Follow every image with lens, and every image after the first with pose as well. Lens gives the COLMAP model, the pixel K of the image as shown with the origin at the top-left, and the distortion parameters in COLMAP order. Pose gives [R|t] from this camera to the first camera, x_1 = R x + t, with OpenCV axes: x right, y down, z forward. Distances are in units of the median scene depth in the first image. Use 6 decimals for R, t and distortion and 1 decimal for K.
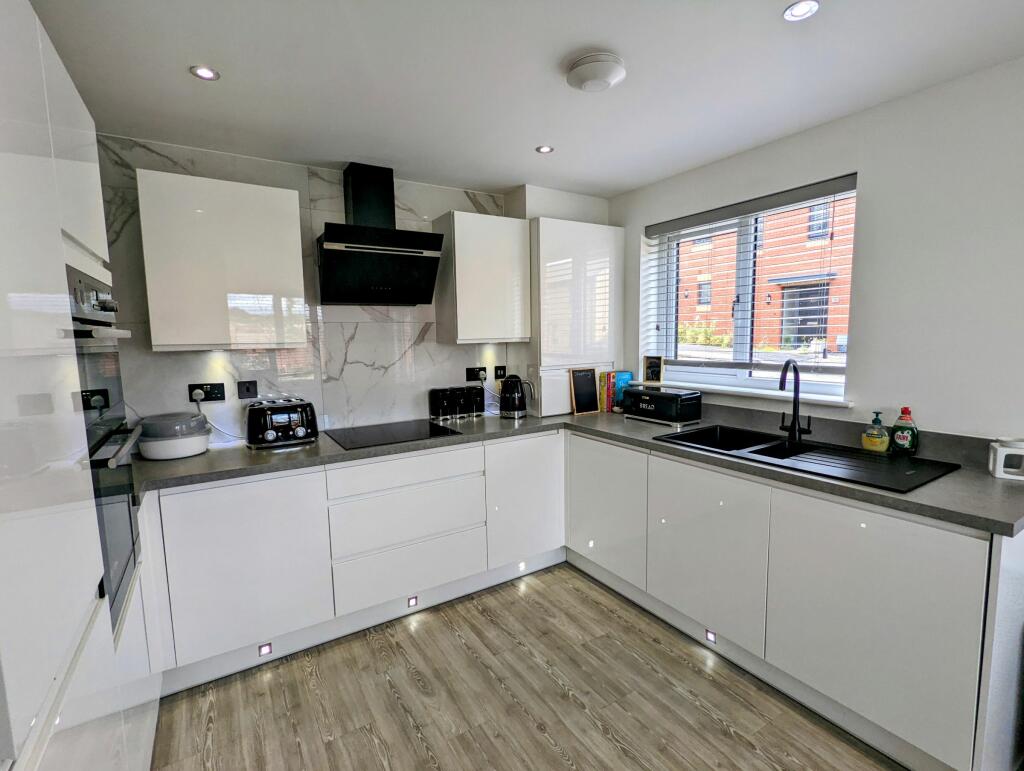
lens RADIAL K [[485.0, 0, 513.2], [0, 485.0, 389.8], [0, 0, 1]] dist [0.000523, 0.002121]
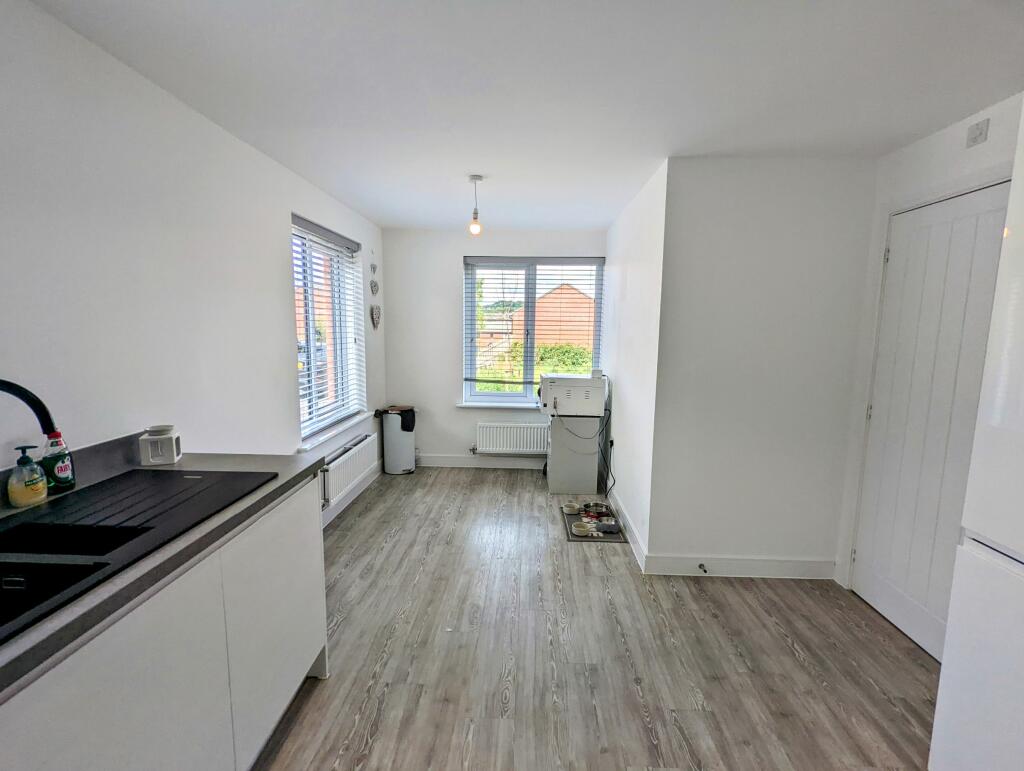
lens RADIAL K [[485.0, 0, 514.8], [0, 485.0, 390.2], [0, 0, 1]] dist [0.000523, 0.002121]
pose [[-0.829043, -0.067138, 0.555140, -0.132661], [0.066669, 0.973818, 0.217335, -0.101439], [-0.555196, 0.217191, -0.802861, 0.903976]]
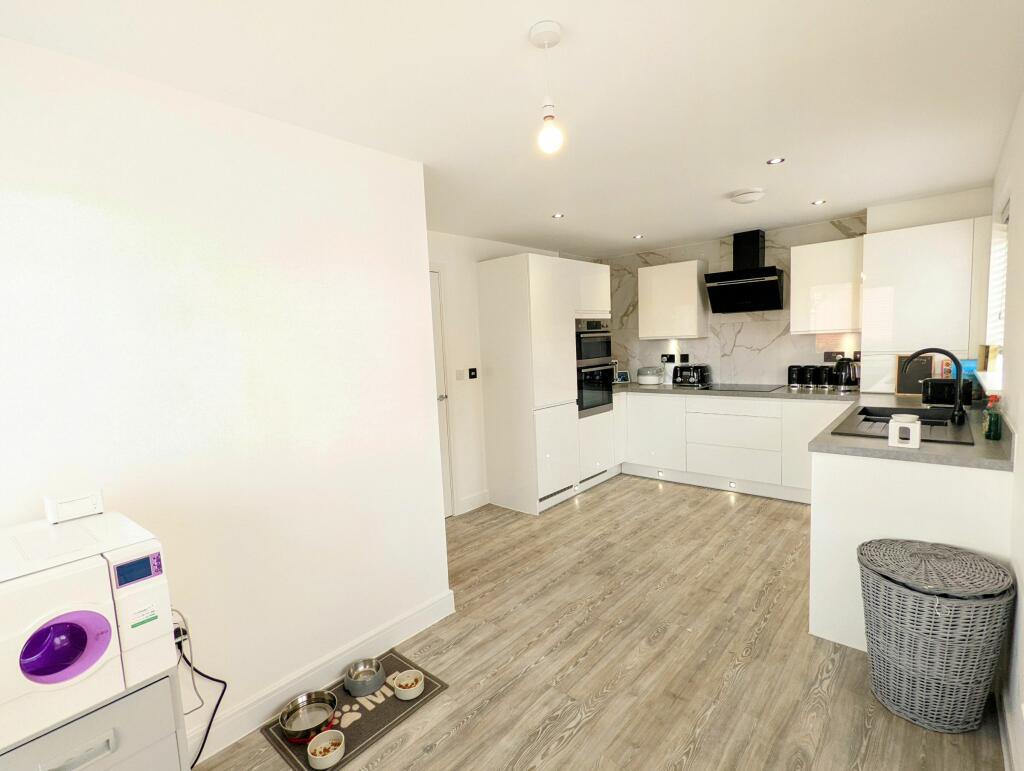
lens RADIAL K [[485.0, 0, 512.8], [0, 485.0, 389.2], [0, 0, 1]] dist [0.000523, 0.002121]
pose [[0.277173, 0.102012, -0.955389, 1.174726], [-0.072150, 0.993750, 0.085176, 0.007096], [0.958107, 0.045323, 0.282801, -0.253760]]
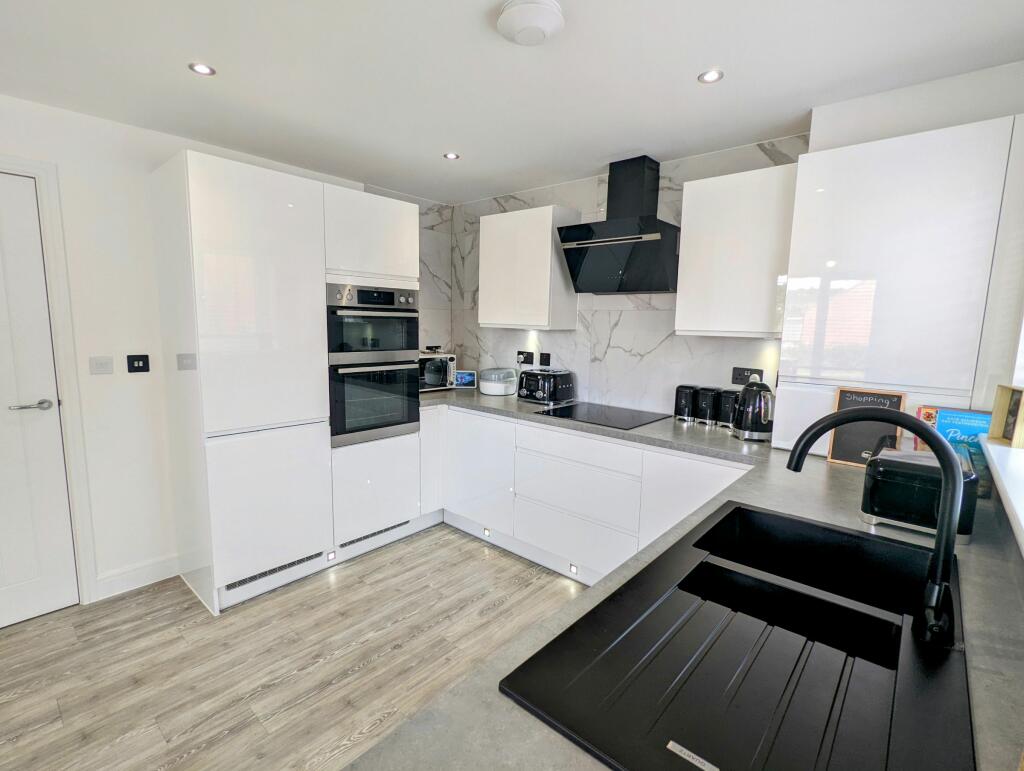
lens RADIAL K [[485.0, 0, 512.5], [0, 485.0, 389.2], [0, 0, 1]] dist [0.000523, 0.002121]
pose [[0.282832, 0.159067, -0.945888, 0.700562], [-0.139746, 0.982464, 0.123433, -0.070424], [0.948935, 0.097274, 0.300101, 0.496925]]
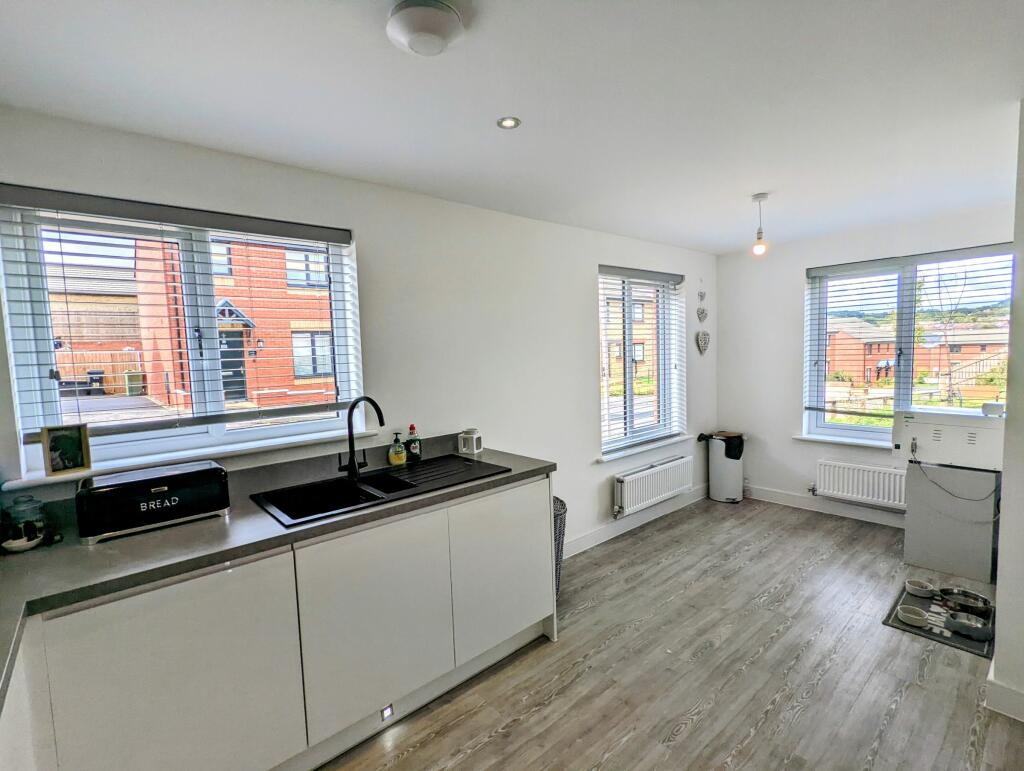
lens RADIAL K [[485.0, 0, 515.4], [0, 485.0, 389.8], [0, 0, 1]] dist [0.000523, 0.002121]
pose [[-0.155487, -0.056692, 0.986210, -0.398342], [0.152362, 0.985029, 0.080646, -0.090832], [-0.976017, 0.162800, -0.144522, 0.684667]]
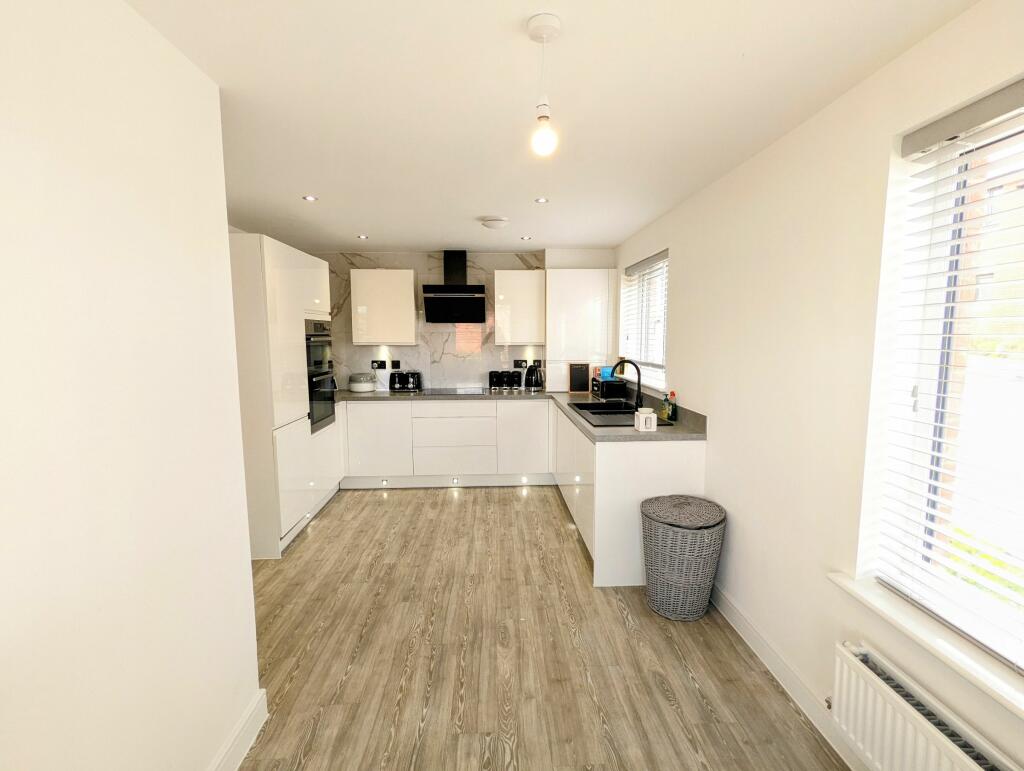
lens RADIAL K [[485.0, 0, 513.5], [0, 485.0, 389.5], [0, 0, 1]] dist [0.000523, 0.002121]
pose [[0.871272, 0.072448, -0.485423, 0.867144], [-0.070854, 0.997251, 0.021664, 0.024417], [0.485658, 0.015519, 0.874011, -0.539045]]
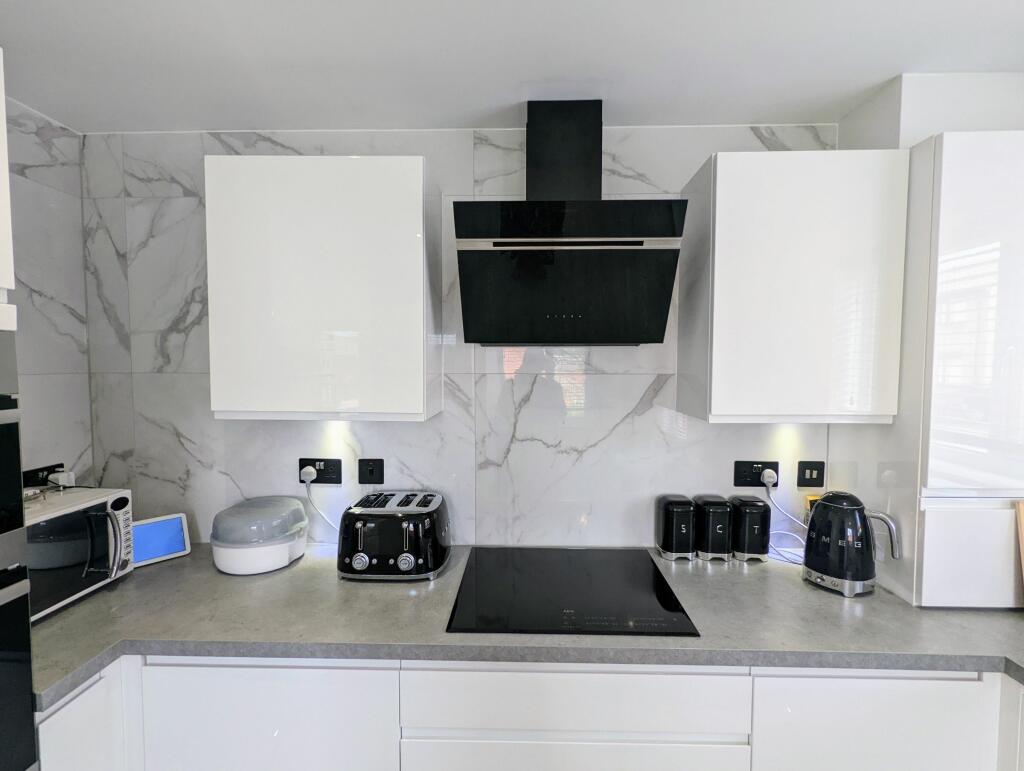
lens RADIAL K [[485.0, 0, 512.8], [0, 485.0, 388.5], [0, 0, 1]] dist [0.000523, 0.002121]
pose [[0.832085, 0.048223, -0.552547, -0.013239], [-0.080732, 0.996134, -0.034637, -0.104154], [0.548741, 0.073429, 0.832761, 0.518301]]
